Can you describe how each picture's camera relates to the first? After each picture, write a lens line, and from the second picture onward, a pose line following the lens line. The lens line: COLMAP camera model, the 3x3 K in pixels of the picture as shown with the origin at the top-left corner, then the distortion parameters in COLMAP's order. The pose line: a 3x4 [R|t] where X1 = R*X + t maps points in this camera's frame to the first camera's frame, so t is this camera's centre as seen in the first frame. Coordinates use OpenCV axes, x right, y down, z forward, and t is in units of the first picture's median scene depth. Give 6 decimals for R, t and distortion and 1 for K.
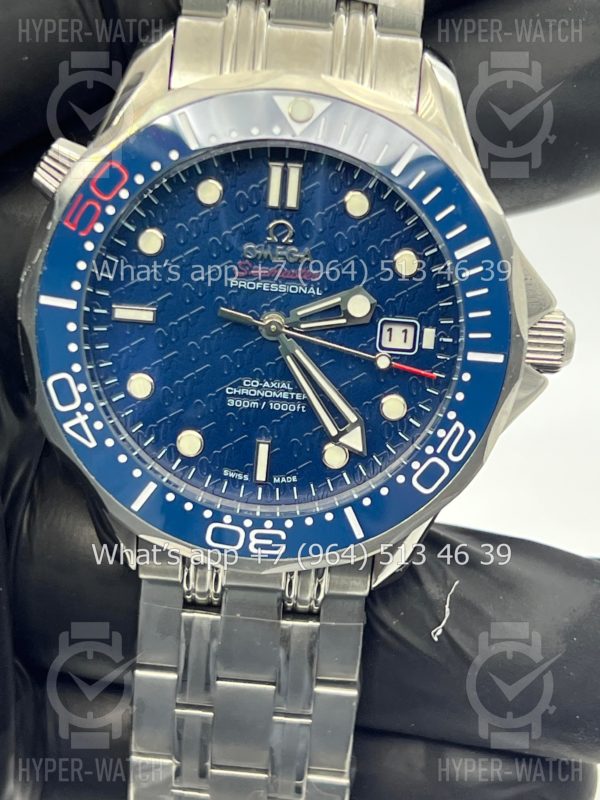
lens RADIAL K [[1922.7, 0, 307.6], [0, 1922.7, 409.9], [0, 0, 1]] dist [0.142994, 0.000000]
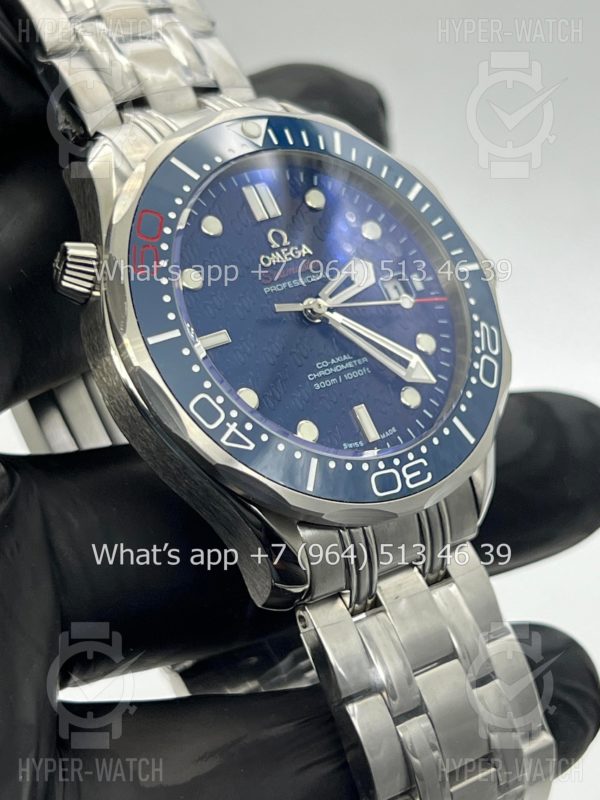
lens RADIAL K [[1922.7, 0, 297.2], [0, 1922.7, 391.1], [0, 0, 1]] dist [0.142994, 0.000000]
pose [[0.742635, -0.321160, 0.587664, -0.694854], [0.563092, 0.774460, -0.288339, 0.308417], [-0.362520, 0.545039, 0.755984, 0.185712]]
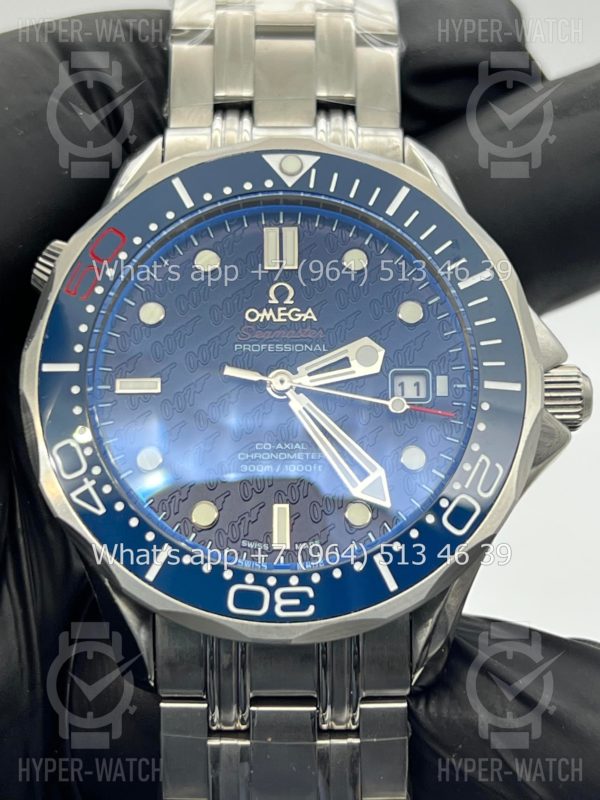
lens RADIAL K [[1922.7, 0, 278.9], [0, 1922.7, 401.0], [0, 0, 1]] dist [0.142994, 0.000000]
pose [[0.996384, -0.083536, 0.015502, -0.034961], [0.082117, 0.900018, -0.428047, 0.380051], [0.021805, 0.427772, 0.903623, 0.124083]]
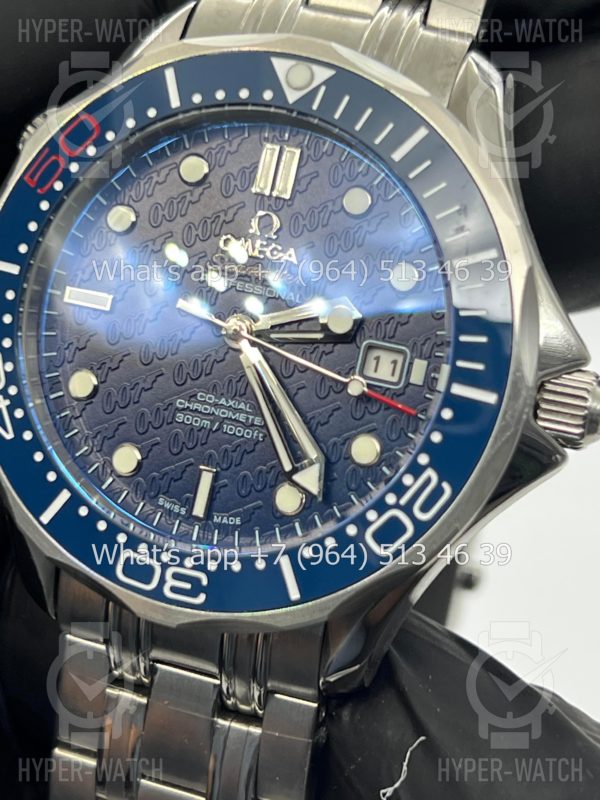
lens RADIAL K [[1922.7, 0, 296.0], [0, 1922.7, 400.0], [0, 0, 1]] dist [0.142994, 0.000000]
pose [[0.957641, 0.132475, -0.255682, 0.225445], [-0.191121, 0.956543, -0.220224, 0.166204], [0.215396, 0.259762, 0.941344, 0.218299]]
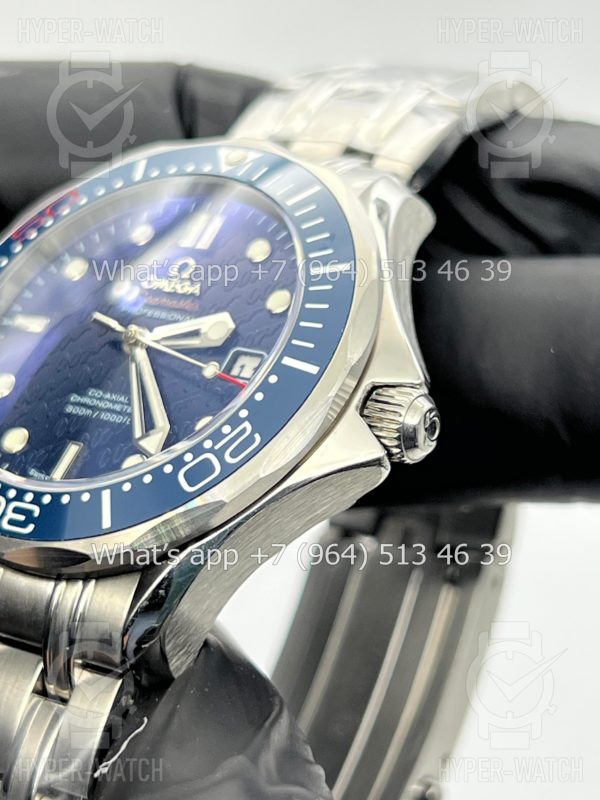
lens RADIAL K [[1922.7, 0, 302.1], [0, 1922.7, 398.6], [0, 0, 1]] dist [0.142994, 0.000000]
pose [[0.843365, 0.085565, -0.530485, 0.562018], [-0.435954, 0.686104, -0.582413, 0.497848], [0.314134, 0.722454, 0.615938, 0.455218]]
